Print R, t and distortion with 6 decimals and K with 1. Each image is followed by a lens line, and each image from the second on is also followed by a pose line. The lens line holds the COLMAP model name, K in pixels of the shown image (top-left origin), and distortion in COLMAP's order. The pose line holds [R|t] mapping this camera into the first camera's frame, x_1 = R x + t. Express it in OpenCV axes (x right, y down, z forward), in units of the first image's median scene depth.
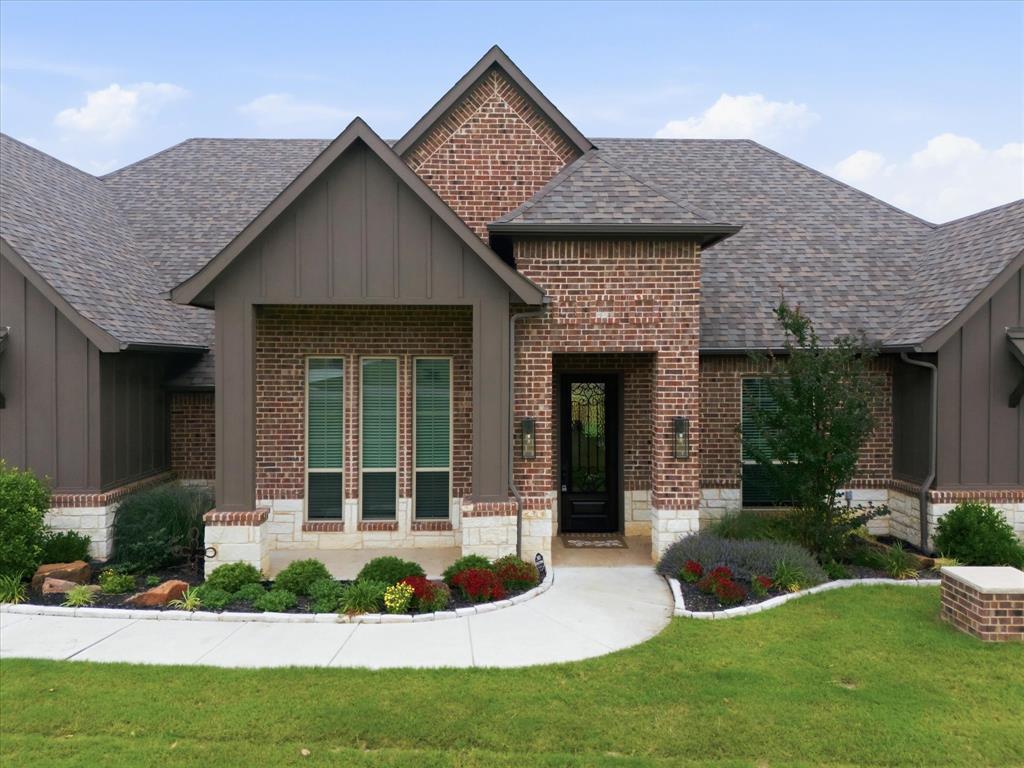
lens RADIAL K [[829.5, 0, 518.1], [0, 829.5, 380.2], [0, 0, 1]] dist [0.084712, -0.029078]
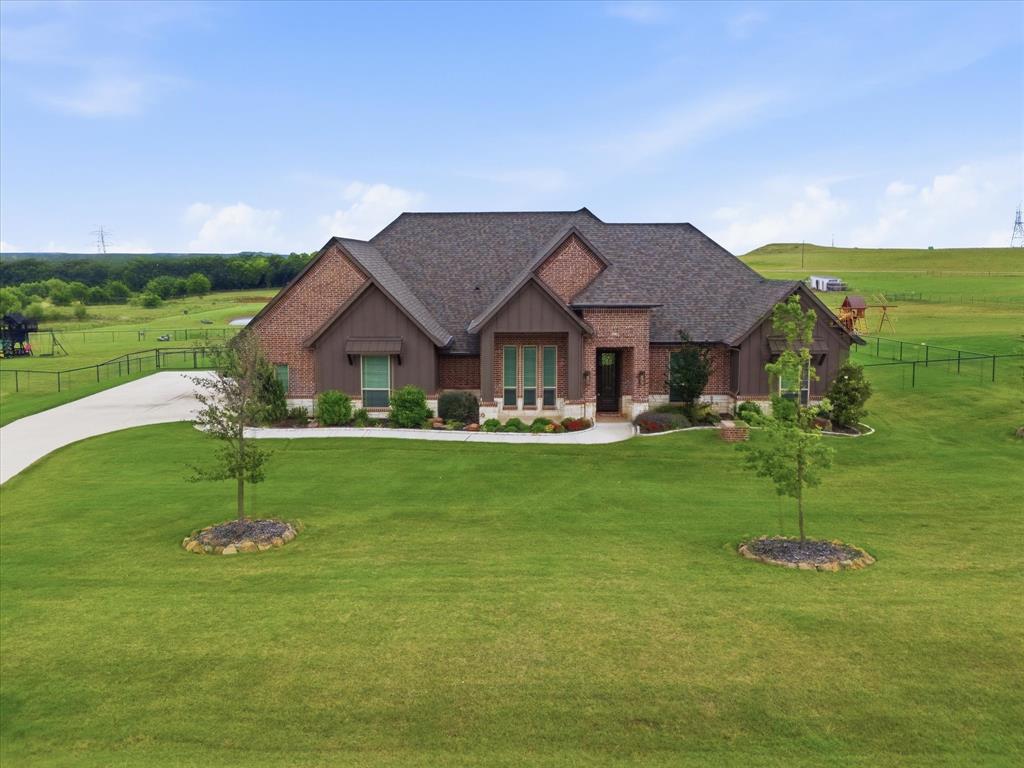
lens RADIAL K [[551.7, 0, 490.2], [0, 551.7, 377.1], [0, 0, 1]] dist [-0.007699, 0.001356]
pose [[0.993075, 0.000742, -0.117478, -0.091736], [0.011768, 0.994322, 0.105759, -0.130451], [0.116889, -0.106409, 0.987428, -0.862673]]
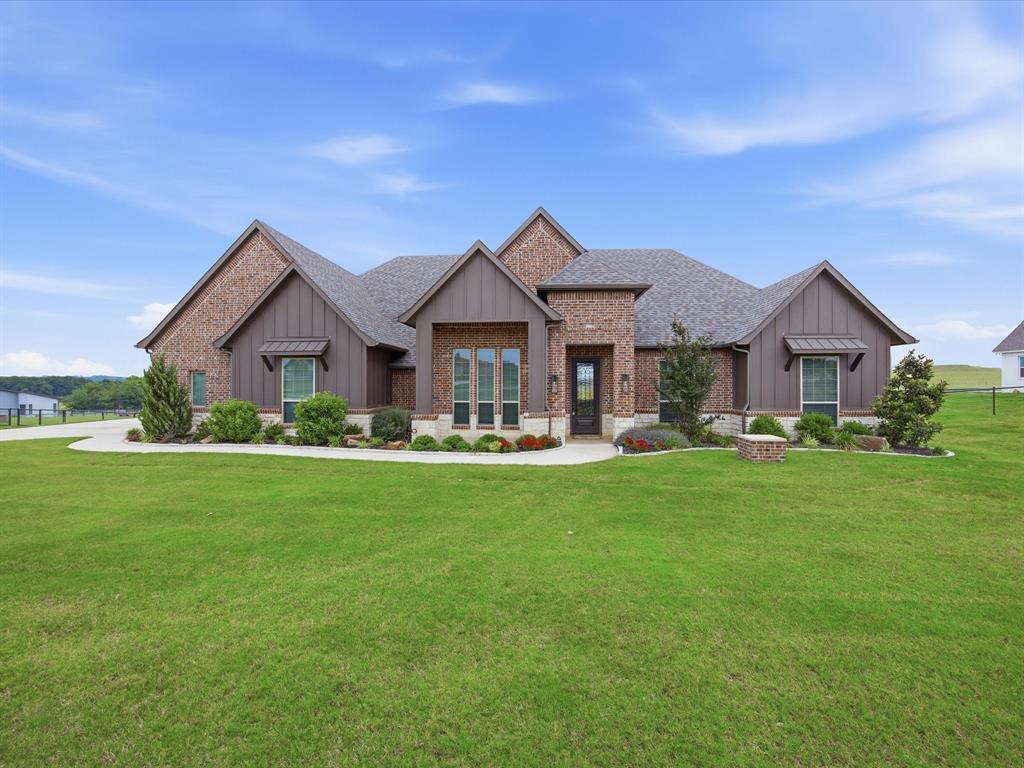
lens RADIAL K [[445.9, 0, 514.4], [0, 445.9, 378.8], [0, 0, 1]] dist [-0.013584, 0.000916]
pose [[0.995198, 0.002465, -0.097852, 0.021893], [-0.003397, 0.999950, -0.009361, 0.066066], [0.097824, 0.009649, 0.995157, -0.164960]]
